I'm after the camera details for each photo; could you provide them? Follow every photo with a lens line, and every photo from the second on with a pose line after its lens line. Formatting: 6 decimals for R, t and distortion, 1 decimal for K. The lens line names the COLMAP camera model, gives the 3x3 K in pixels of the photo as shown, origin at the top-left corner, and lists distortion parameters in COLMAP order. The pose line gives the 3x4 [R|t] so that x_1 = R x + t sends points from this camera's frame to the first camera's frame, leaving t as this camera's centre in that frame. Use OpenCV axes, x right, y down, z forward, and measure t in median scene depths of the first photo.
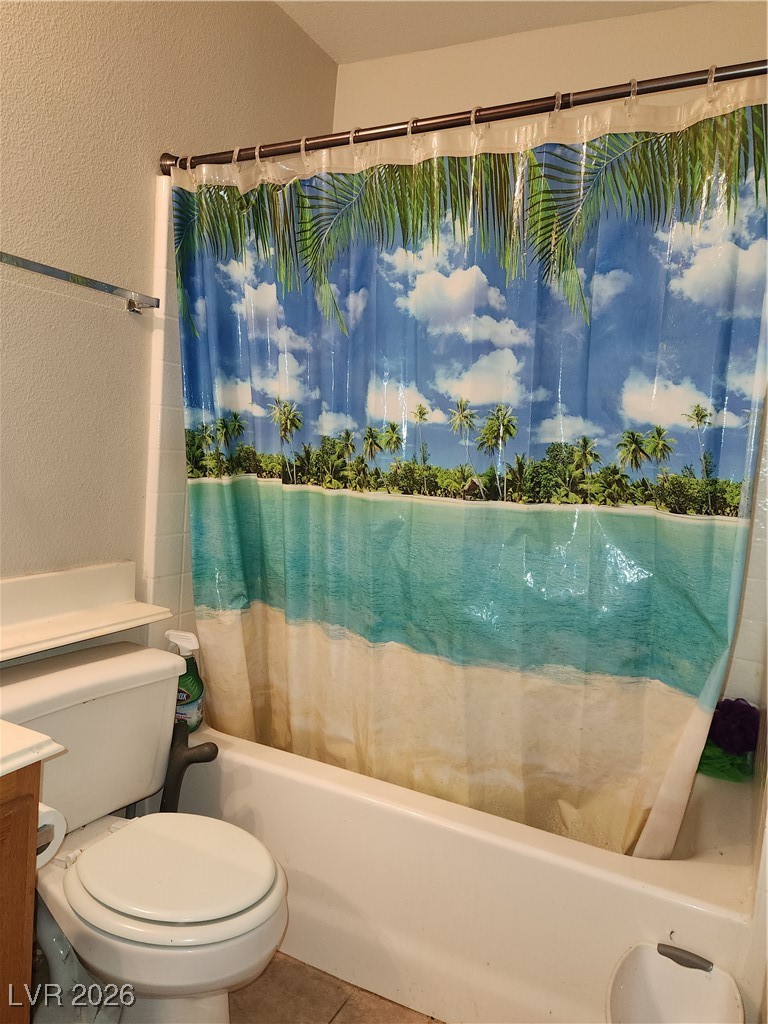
lens RADIAL K [[732.6, 0, 385.6], [0, 732.6, 512.2], [0, 0, 1]] dist [0.072142, -0.051273]
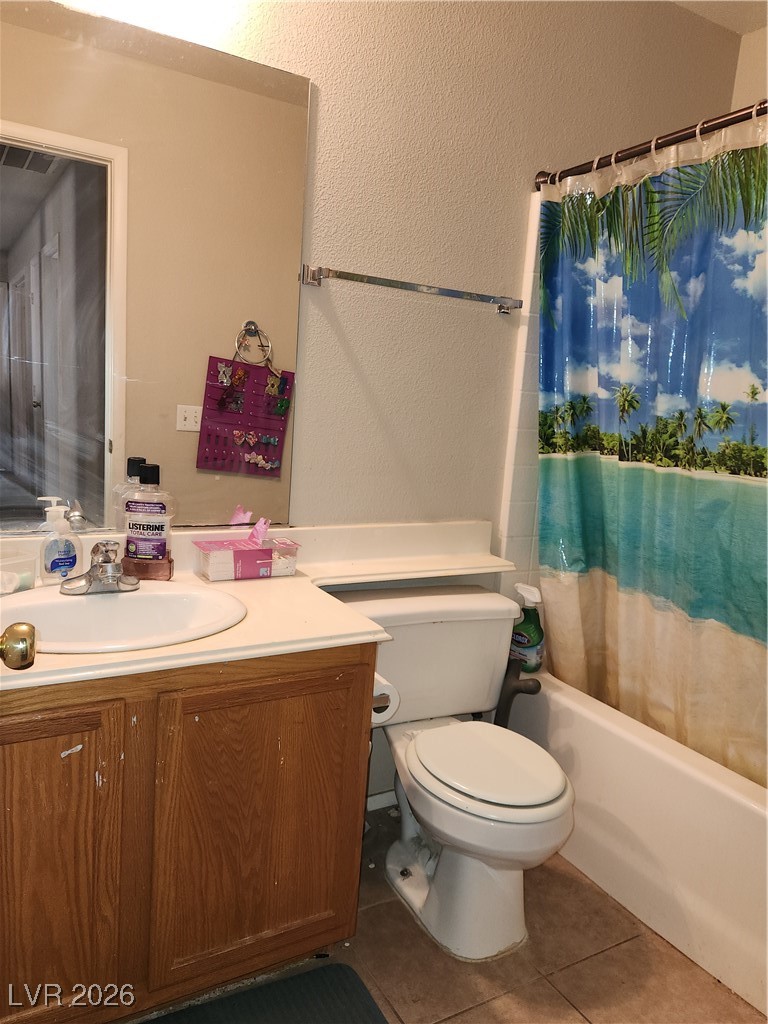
lens RADIAL K [[732.6, 0, 382.5], [0, 732.6, 519.6], [0, 0, 1]] dist [0.072142, -0.051273]
pose [[0.840977, 0.082416, -0.534757, 0.163139], [-0.065730, 0.996573, 0.050221, 0.017041], [0.537064, -0.007085, 0.843512, -0.115529]]
